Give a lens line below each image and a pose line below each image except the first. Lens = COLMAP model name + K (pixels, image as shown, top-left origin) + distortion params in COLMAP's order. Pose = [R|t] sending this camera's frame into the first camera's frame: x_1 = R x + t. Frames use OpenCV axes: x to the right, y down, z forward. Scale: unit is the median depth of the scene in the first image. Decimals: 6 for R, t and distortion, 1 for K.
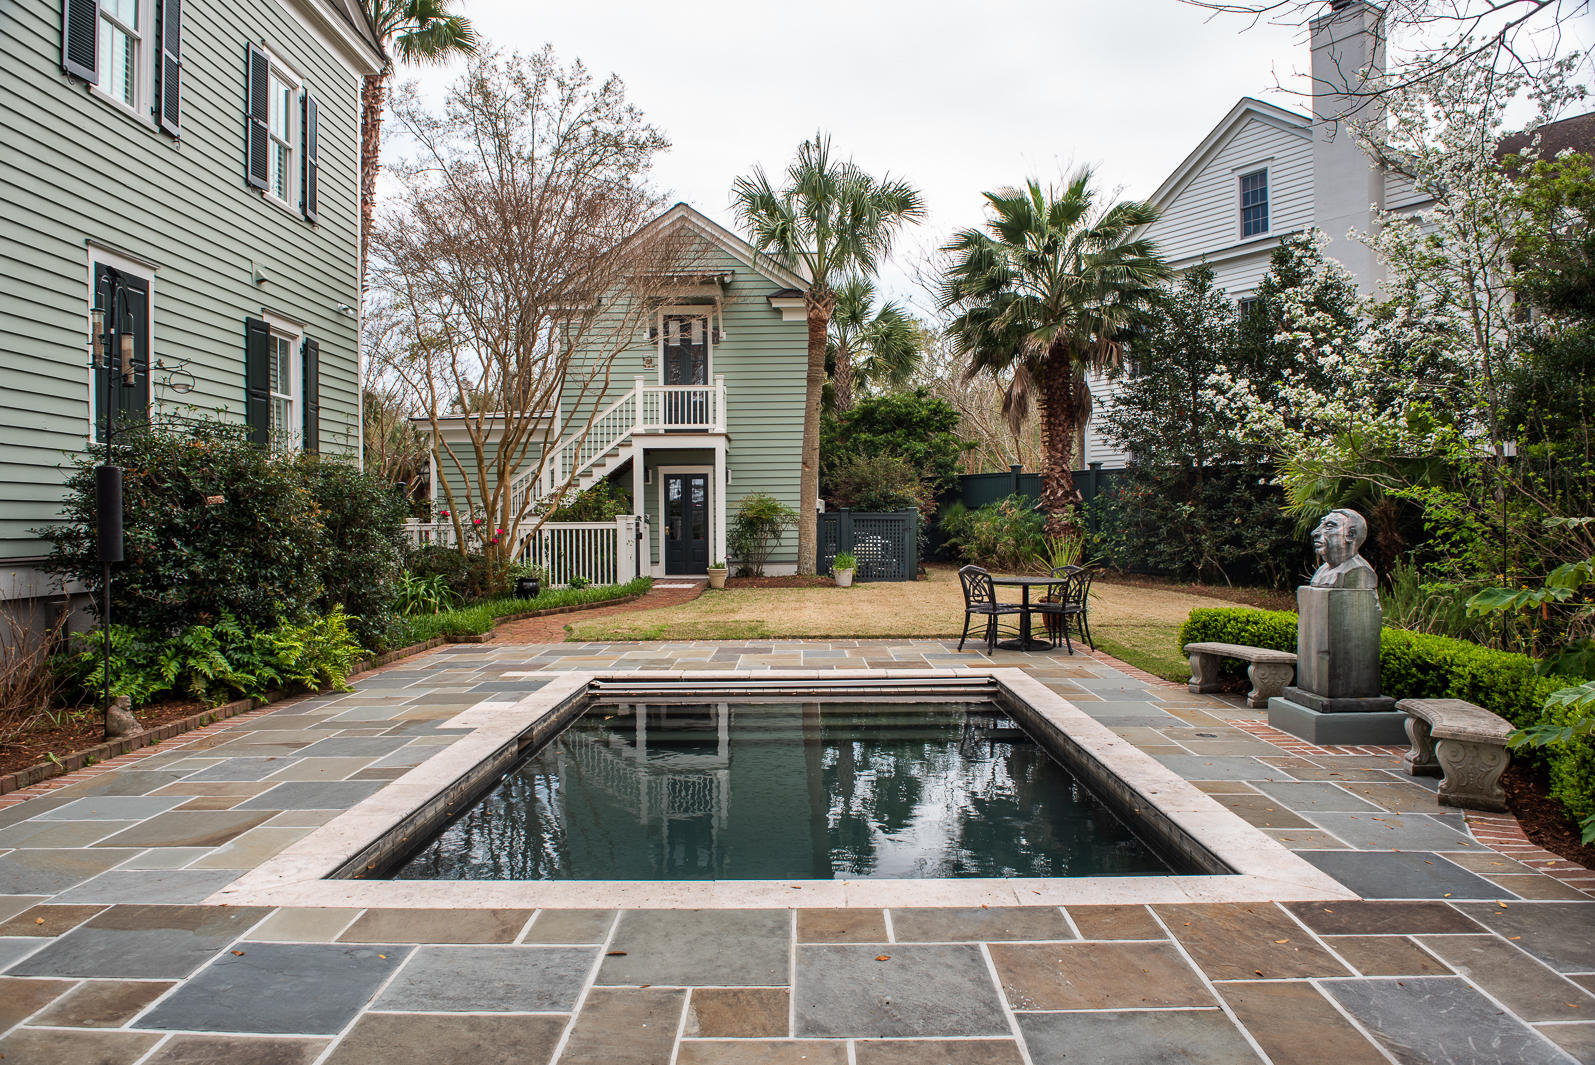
lens RADIAL K [[1090.4, 0, 791.3], [0, 1090.4, 531.6], [0, 0, 1]] dist [-0.045879, -0.004296]
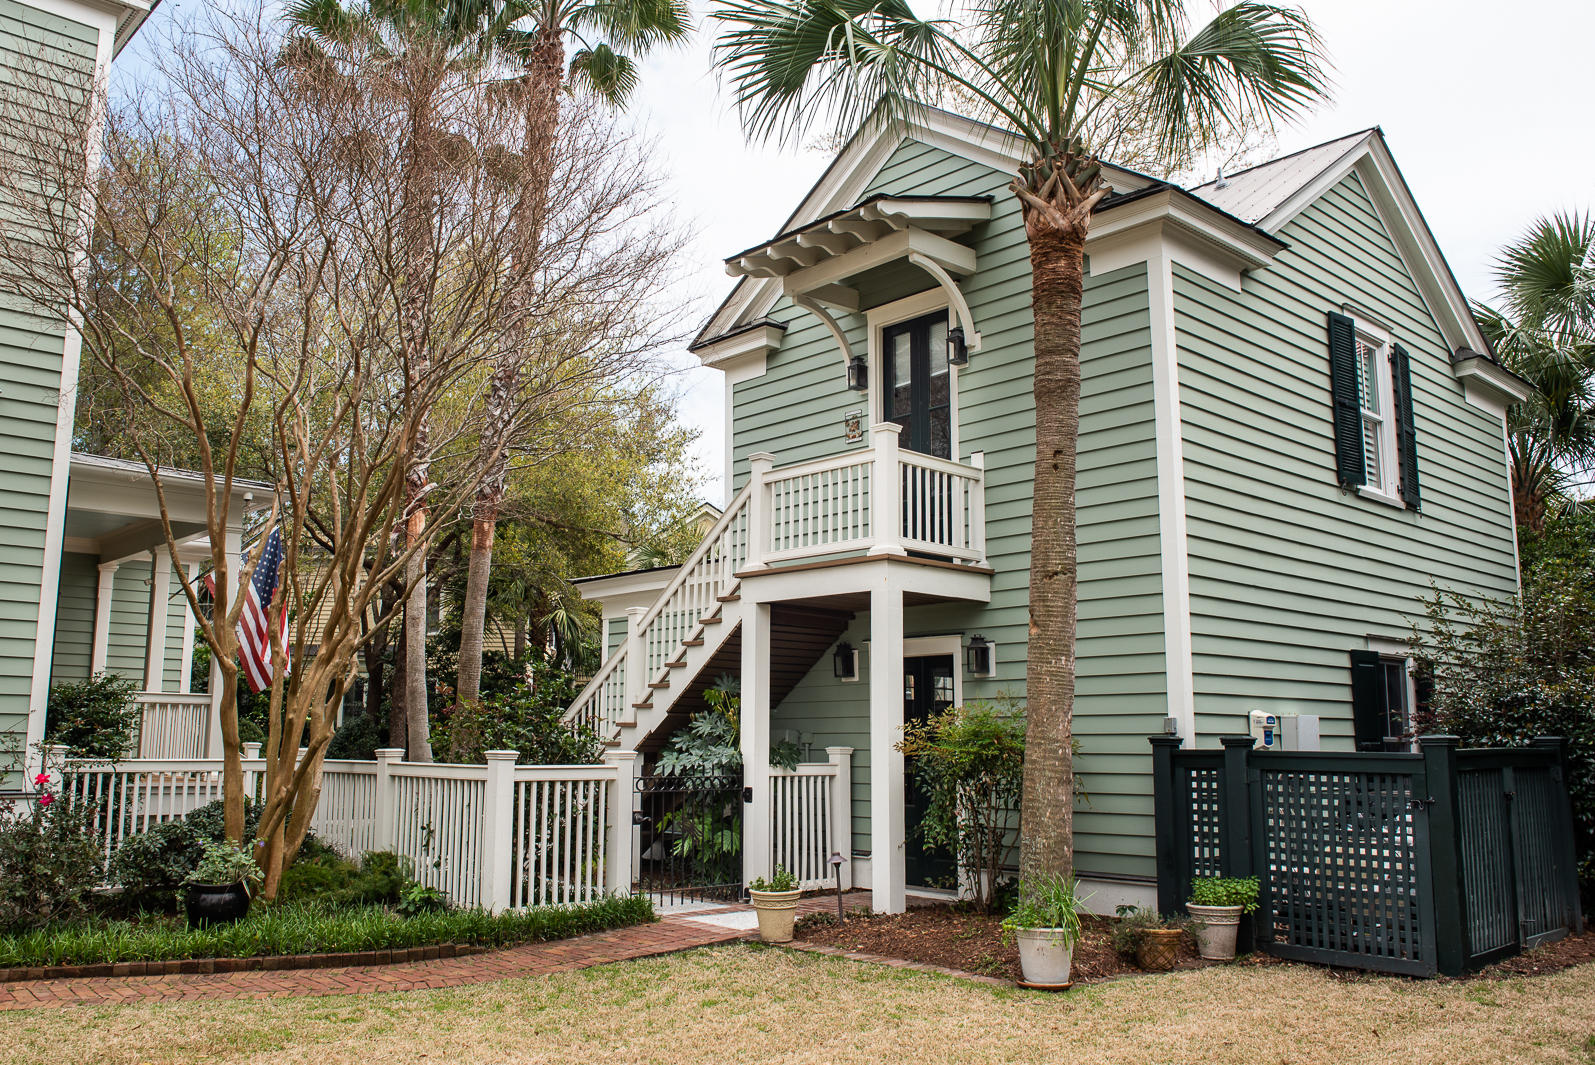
lens RADIAL K [[1307.6, 0, 754.0], [0, 1307.6, 513.4], [0, 0, 1]] dist [-0.003044, -0.007482]
pose [[0.681760, -0.118794, -0.721867, 0.269003], [-0.015635, 0.984137, -0.176721, -0.015950], [0.731409, 0.131768, 0.669087, 0.620048]]
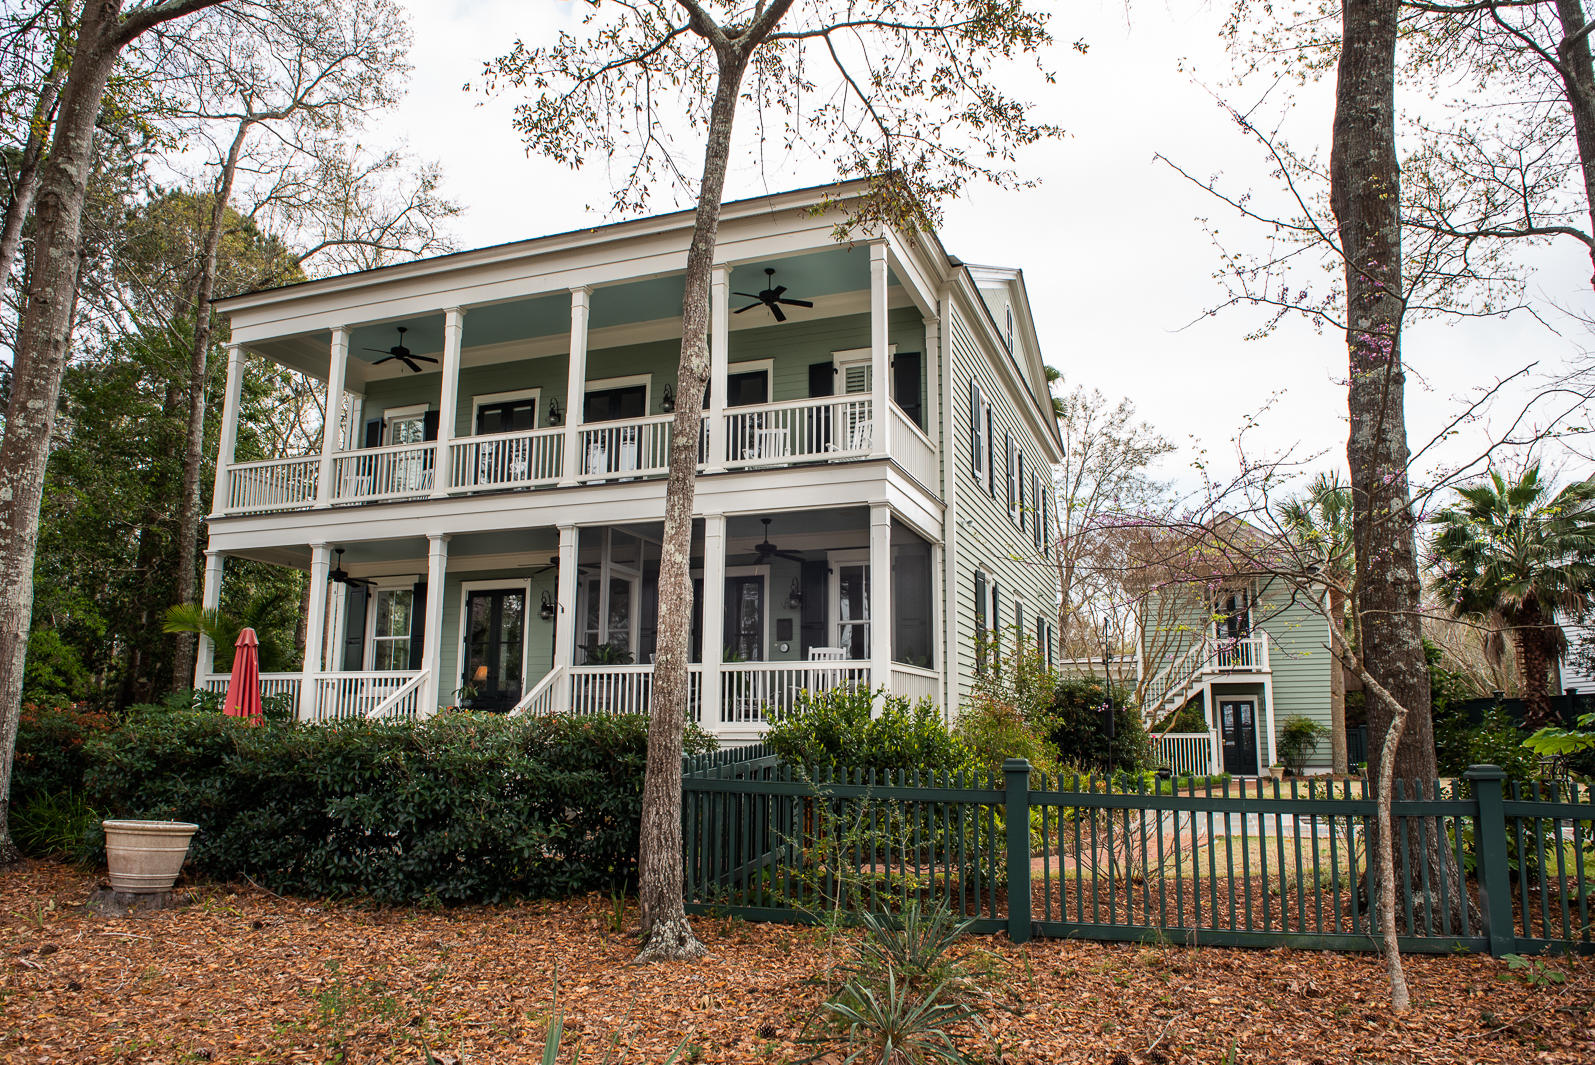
lens RADIAL K [[1090.4, 0, 805.2], [0, 1090.4, 529.3], [0, 0, 1]] dist [-0.045879, -0.004296]
pose [[0.940686, -0.051327, -0.335375, -0.149938], [-0.019014, 0.978962, -0.203154, 0.024833], [0.338747, 0.197480, 0.919920, -0.529478]]
